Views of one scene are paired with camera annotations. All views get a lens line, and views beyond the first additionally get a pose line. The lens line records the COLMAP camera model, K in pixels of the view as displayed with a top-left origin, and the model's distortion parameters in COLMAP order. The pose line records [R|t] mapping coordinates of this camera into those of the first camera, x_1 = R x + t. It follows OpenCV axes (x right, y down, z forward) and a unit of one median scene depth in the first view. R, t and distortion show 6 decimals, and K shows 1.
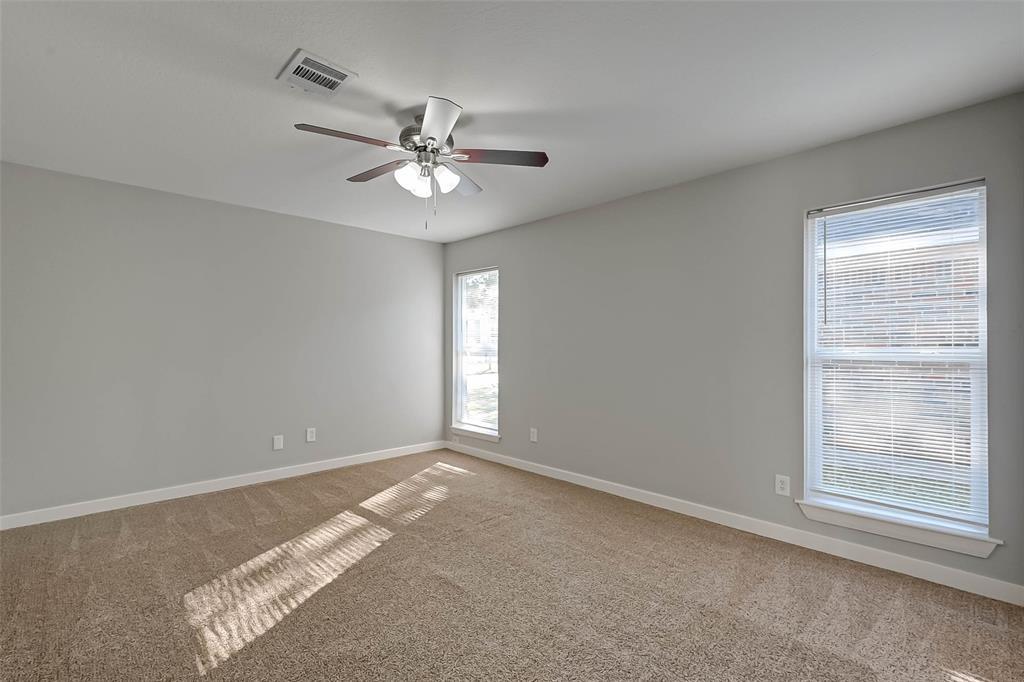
lens RADIAL K [[479.9, 0, 512.0], [0, 479.9, 341.0], [0, 0, 1]] dist [0.002166, -0.011126]
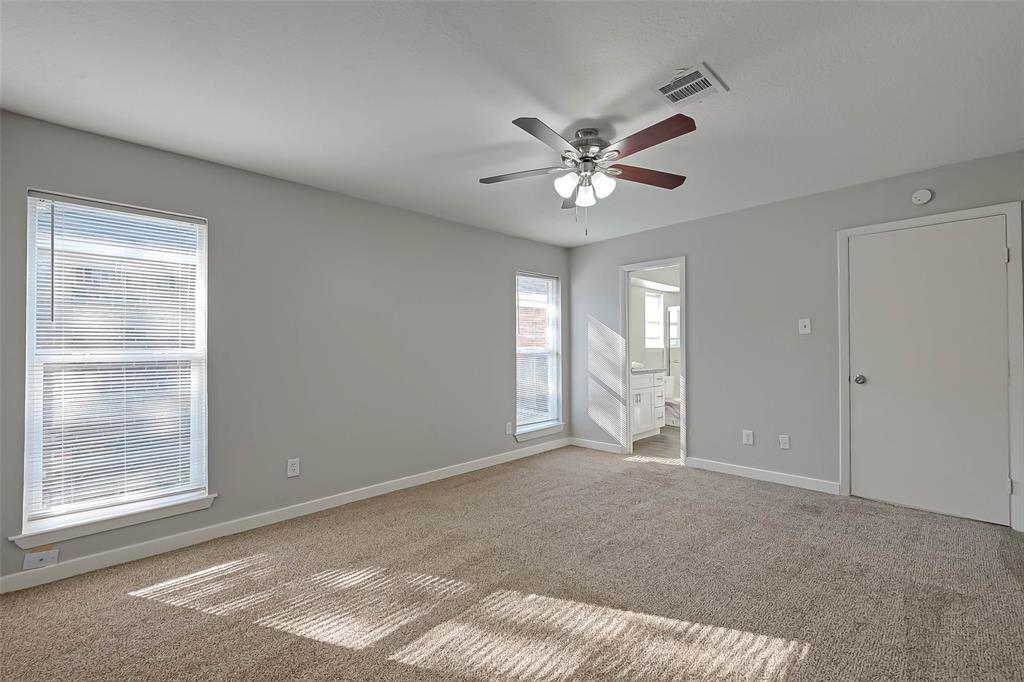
lens RADIAL K [[431.3, 0, 515.0], [0, 431.3, 344.5], [0, 0, 1]] dist [-0.000494, -0.000331]
pose [[-0.024712, -0.002189, 0.999692, -0.841072], [-0.002340, 0.999995, 0.002131, 0.000351], [-0.999692, -0.002287, -0.024717, 0.880844]]
